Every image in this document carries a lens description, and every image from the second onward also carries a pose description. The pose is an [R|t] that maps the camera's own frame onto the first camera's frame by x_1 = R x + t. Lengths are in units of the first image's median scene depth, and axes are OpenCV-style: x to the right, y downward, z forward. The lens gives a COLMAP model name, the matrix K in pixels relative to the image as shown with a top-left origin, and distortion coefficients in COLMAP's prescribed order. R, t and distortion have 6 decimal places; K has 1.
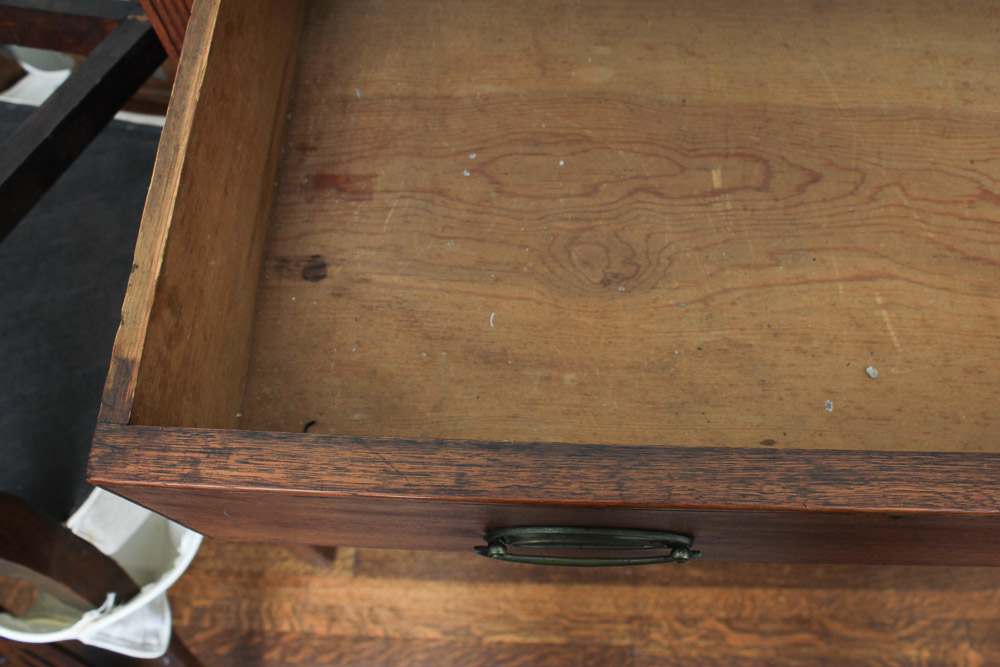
lens RADIAL K [[892.0, 0, 499.9], [0, 892.0, 330.3], [0, 0, 1]] dist [-0.083936, 0.004883]
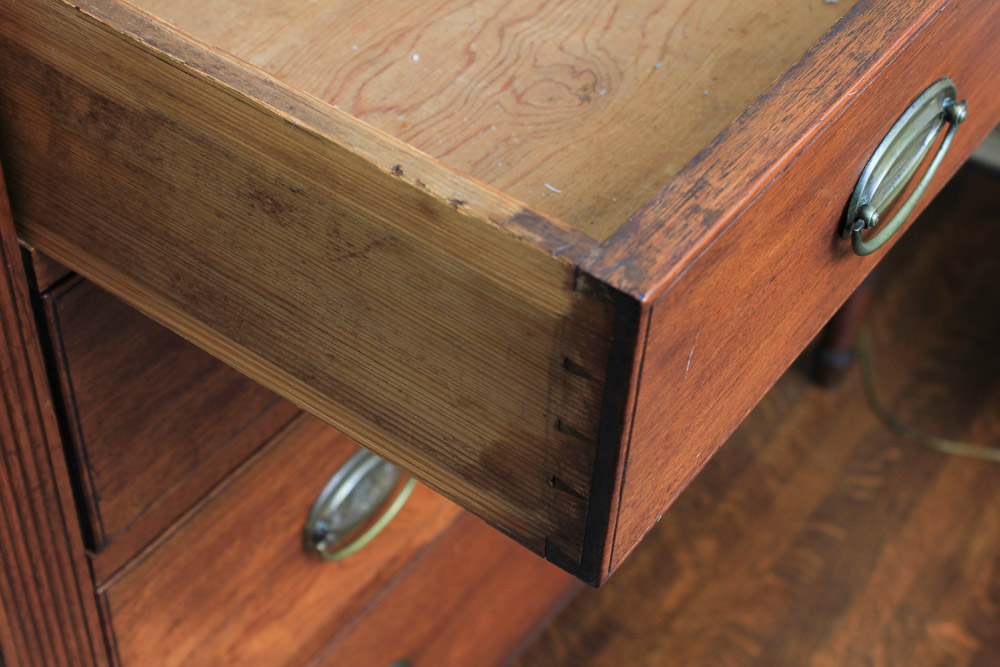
lens RADIAL K [[1664.5, 0, 500.6], [0, 1664.5, 333.3], [0, 0, 1]] dist [0.023096, 0.000000]
pose [[0.540397, -0.544489, 0.641485, -1.460598], [0.749320, 0.658223, -0.072543, 0.200784], [-0.382741, 0.519880, 0.763698, -0.018731]]
